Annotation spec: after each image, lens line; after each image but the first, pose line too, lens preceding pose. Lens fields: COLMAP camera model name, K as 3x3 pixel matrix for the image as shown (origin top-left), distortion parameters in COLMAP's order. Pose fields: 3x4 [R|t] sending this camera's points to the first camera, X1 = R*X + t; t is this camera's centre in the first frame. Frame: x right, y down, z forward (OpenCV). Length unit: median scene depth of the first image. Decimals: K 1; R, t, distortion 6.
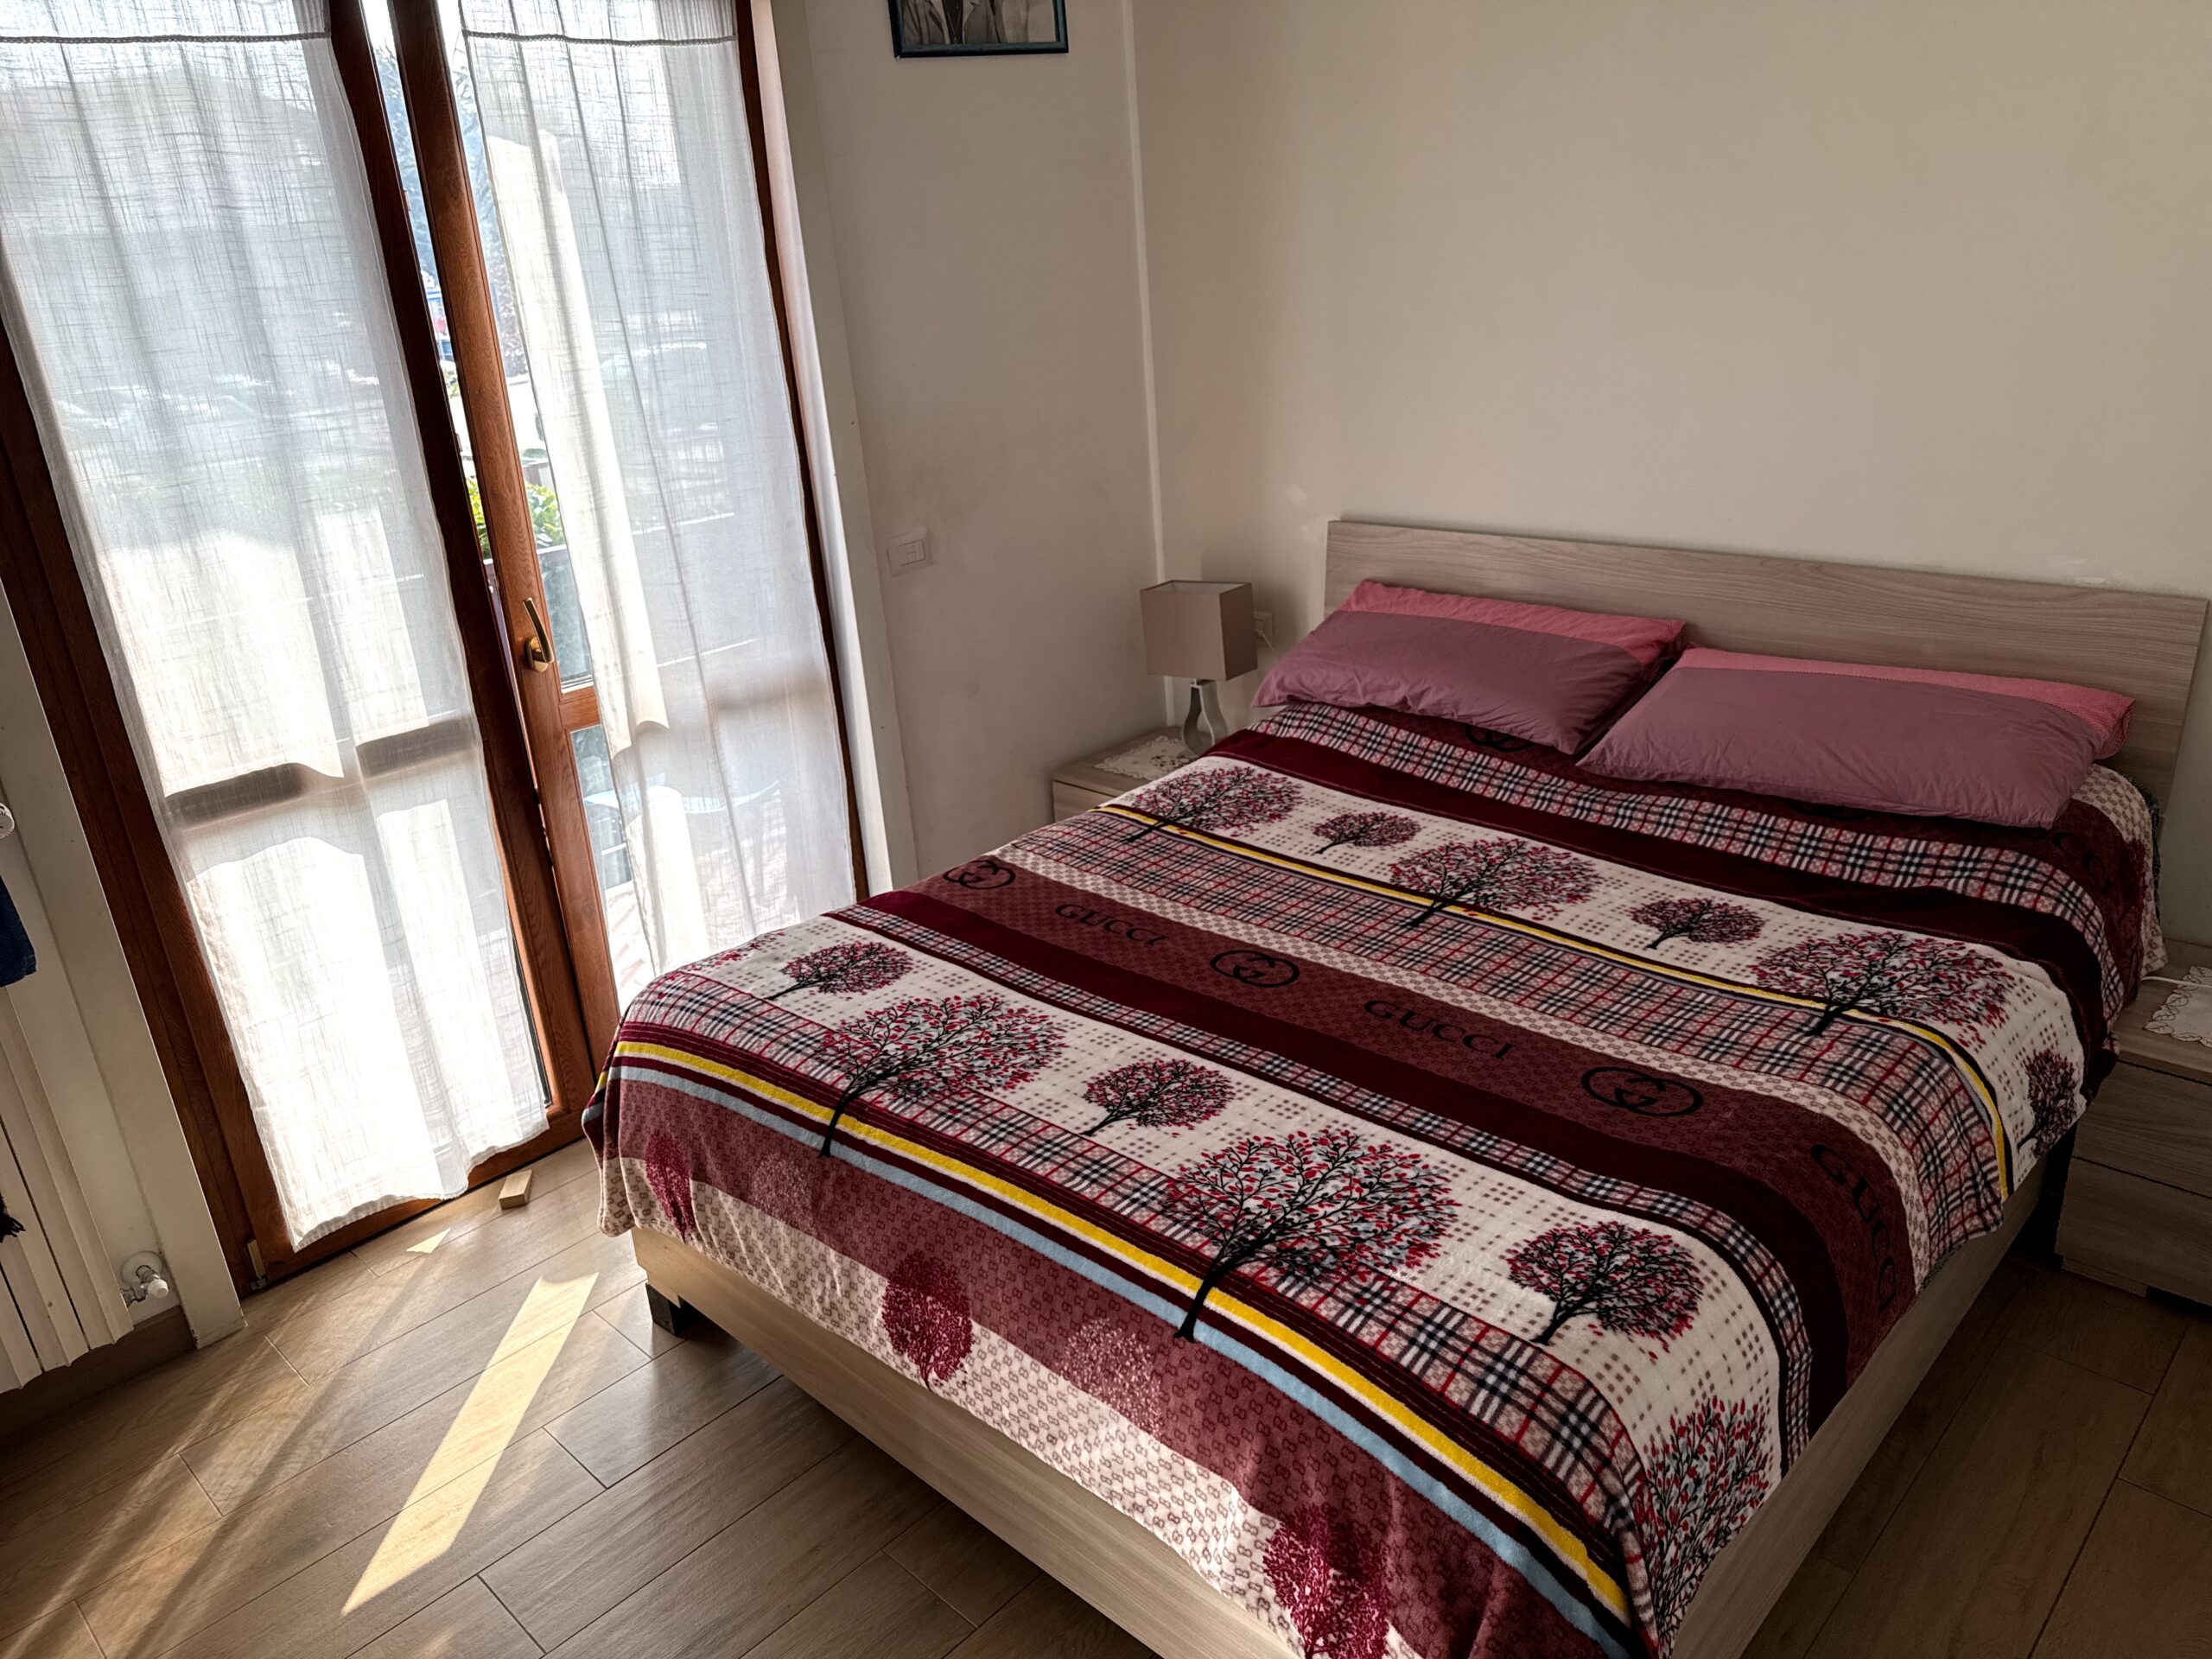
lens RADIAL K [[1569.9, 0, 1045.2], [0, 1569.9, 811.4], [0, 0, 1]] dist [0.072363, -0.079779]
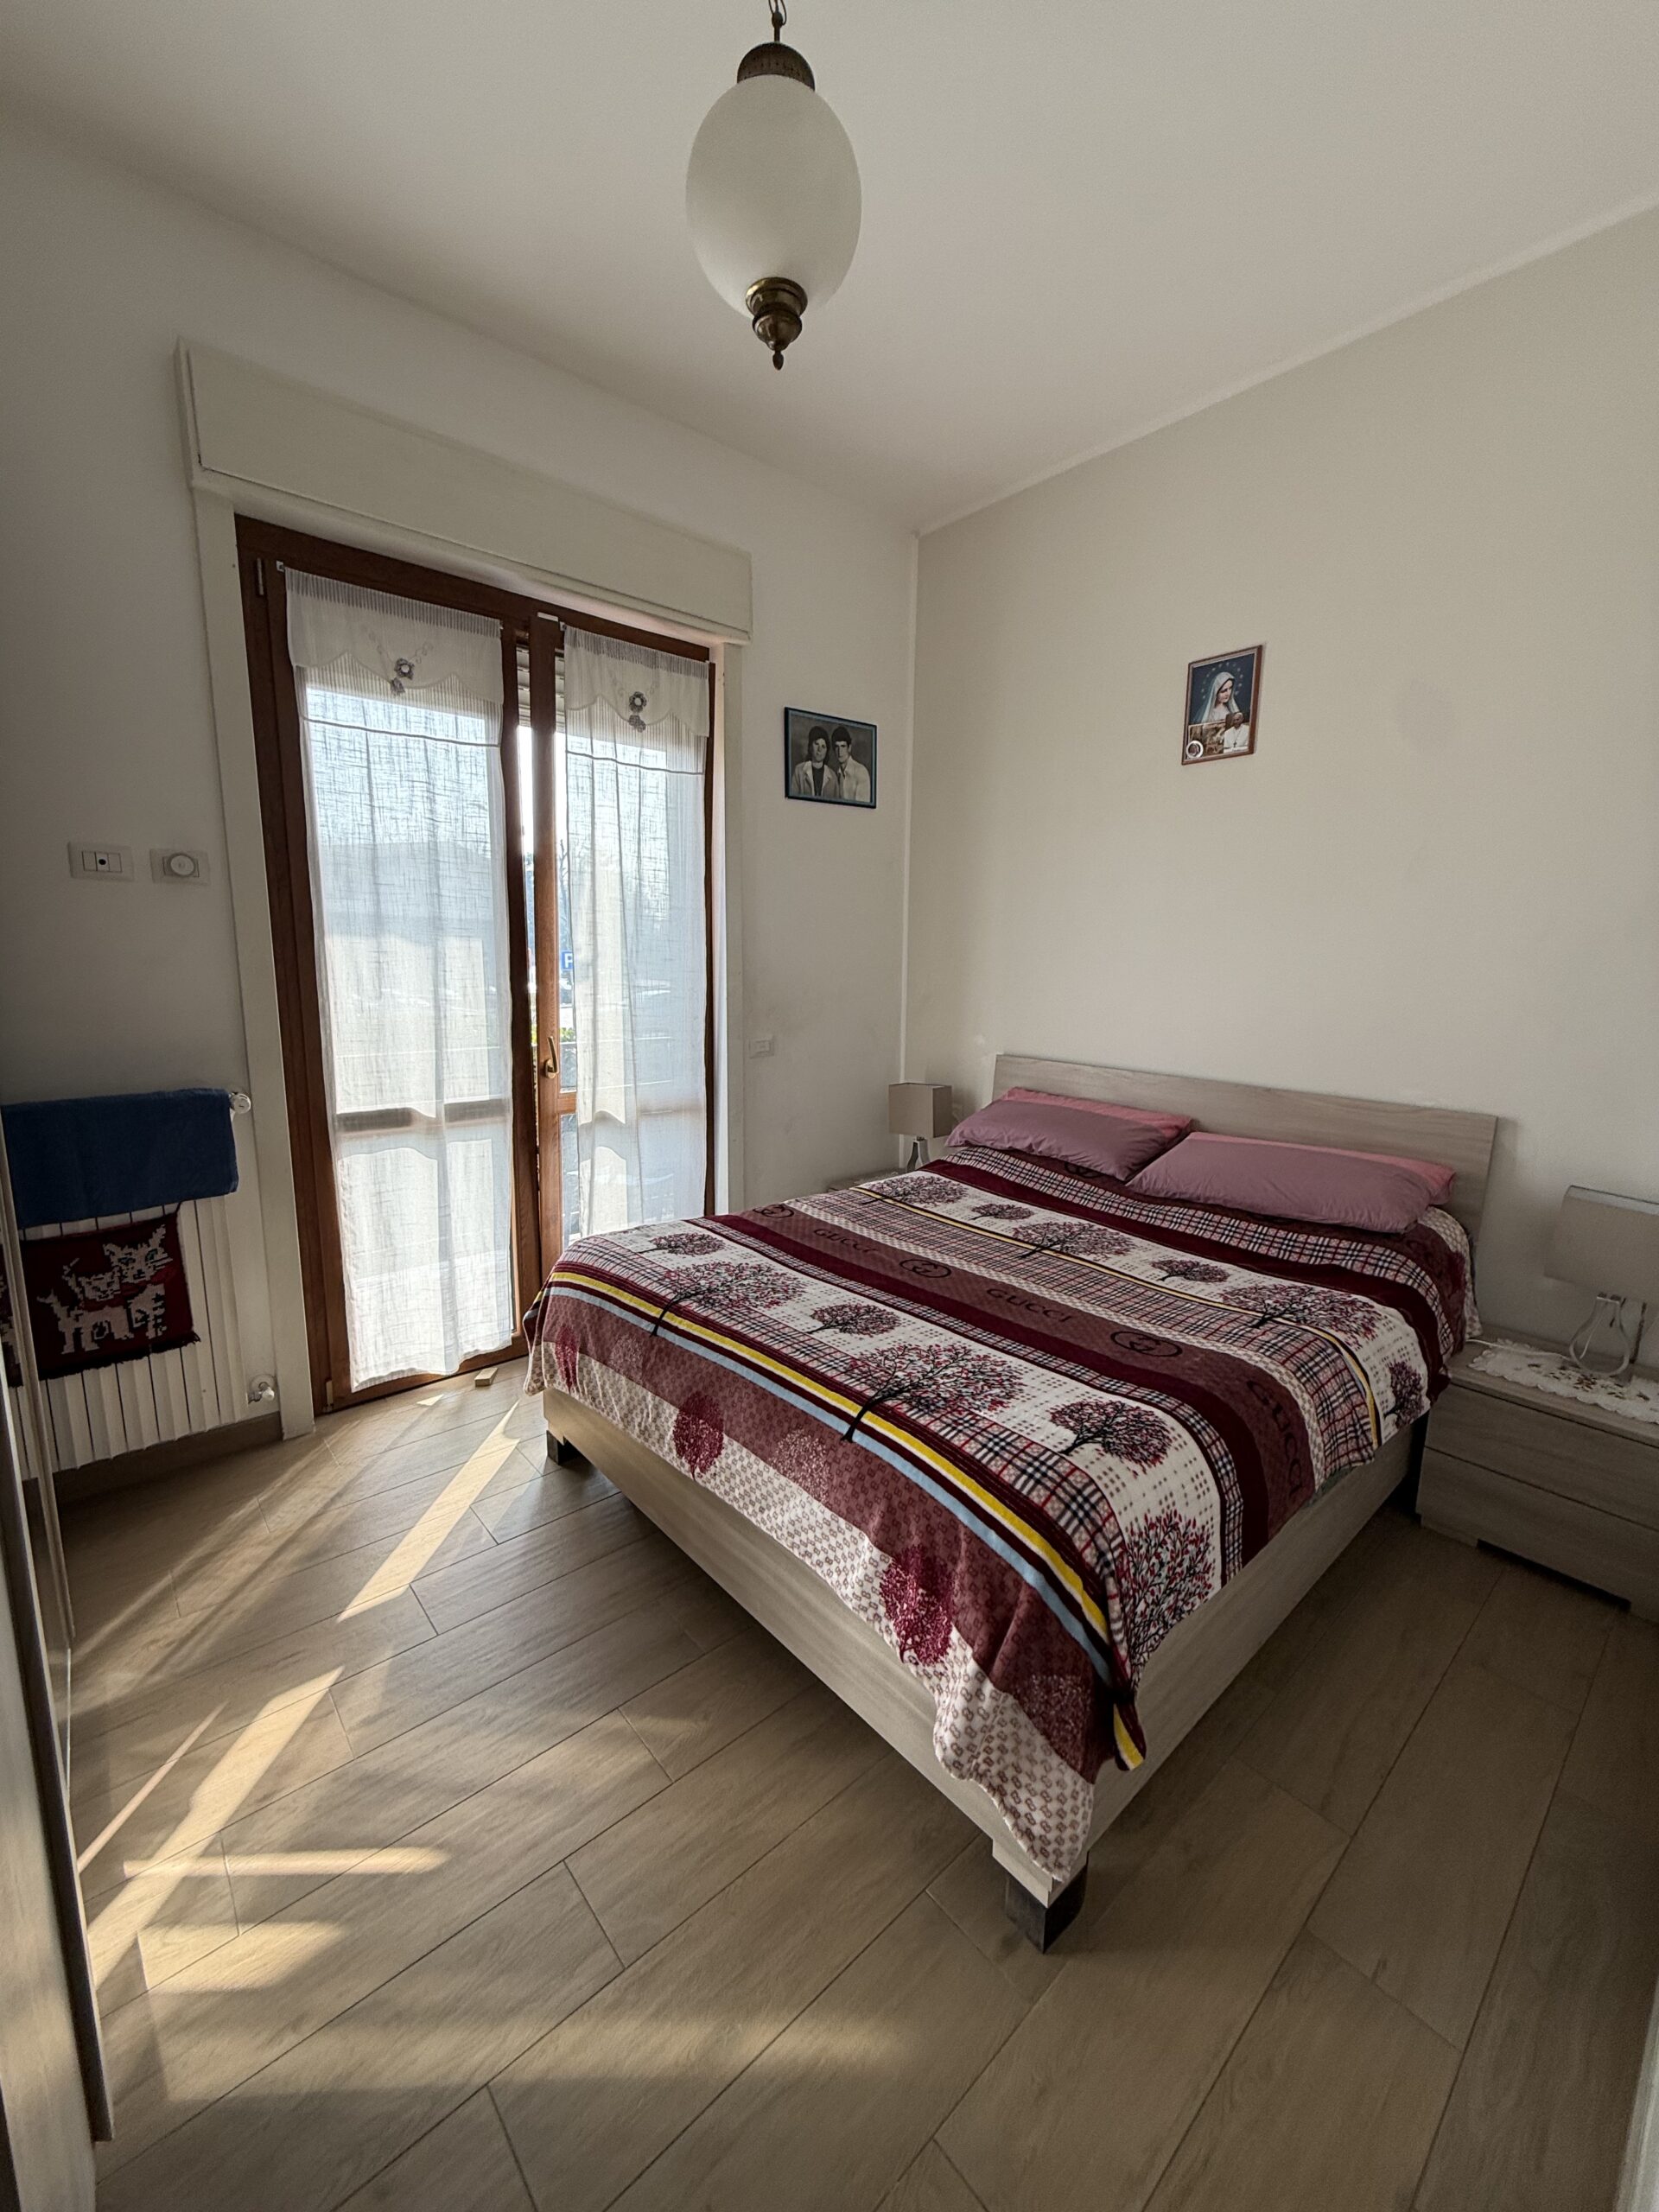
lens RADIAL K [[885.0, 0, 812.0], [0, 885.0, 1106.0], [0, 0, 1]] dist [0.006162, 0.000613]
pose [[0.993024, 0.099637, -0.063060, 0.056345], [-0.110667, 0.972120, -0.206727, 0.142185], [0.040705, 0.212263, 0.976364, 0.031455]]
